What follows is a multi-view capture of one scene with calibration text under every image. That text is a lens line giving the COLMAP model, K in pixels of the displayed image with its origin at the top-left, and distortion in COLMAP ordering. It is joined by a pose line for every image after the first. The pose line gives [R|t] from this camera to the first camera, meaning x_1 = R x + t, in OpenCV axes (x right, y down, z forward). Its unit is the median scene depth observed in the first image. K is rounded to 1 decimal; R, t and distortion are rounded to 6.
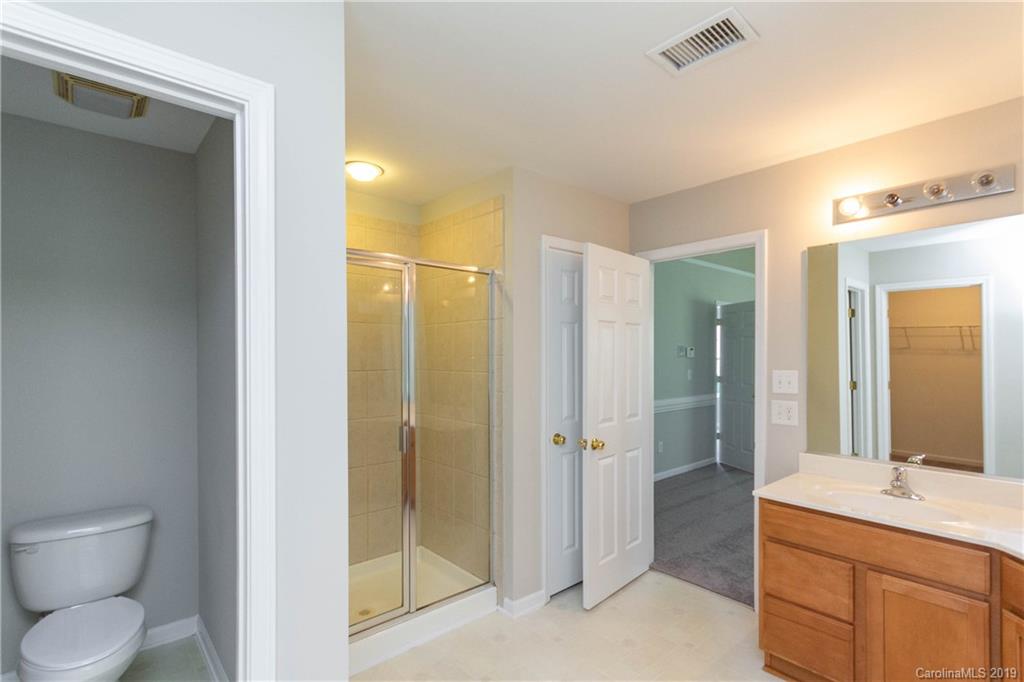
lens RADIAL K [[479.4, 0, 513.0], [0, 479.4, 345.1], [0, 0, 1]] dist [0.001518, -0.000759]
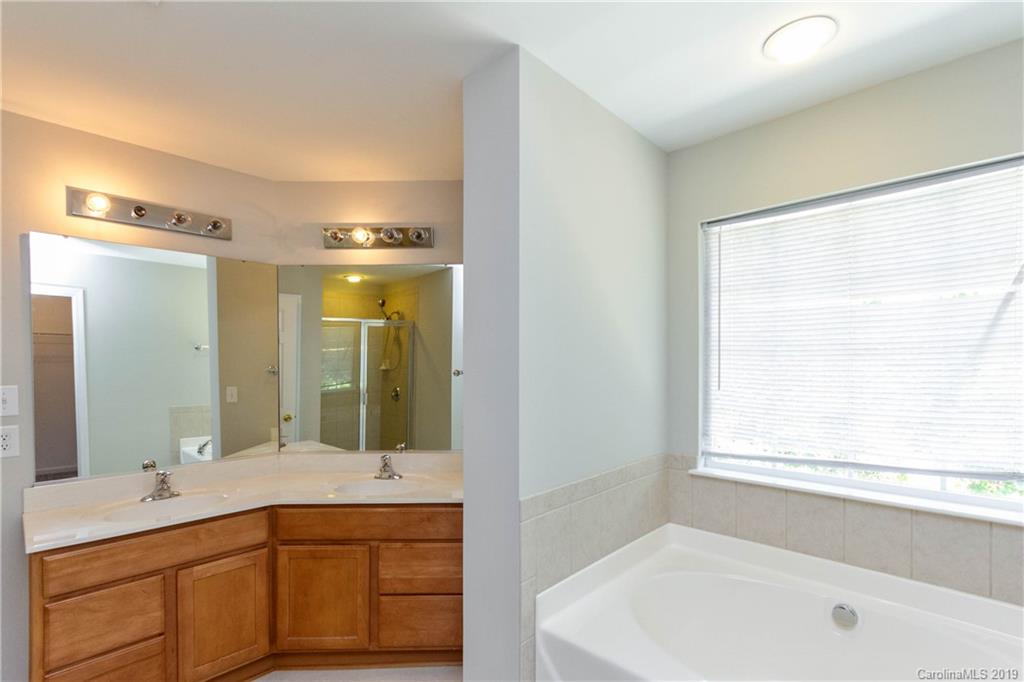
lens RADIAL K [[479.4, 0, 513.0], [0, 479.4, 345.1], [0, 0, 1]] dist [0.001518, -0.000759]
pose [[-0.089985, 0.036247, 0.995283, -0.371175], [-0.021680, 0.999029, -0.038343, 0.003052], [-0.995707, -0.025028, -0.089112, 0.372540]]
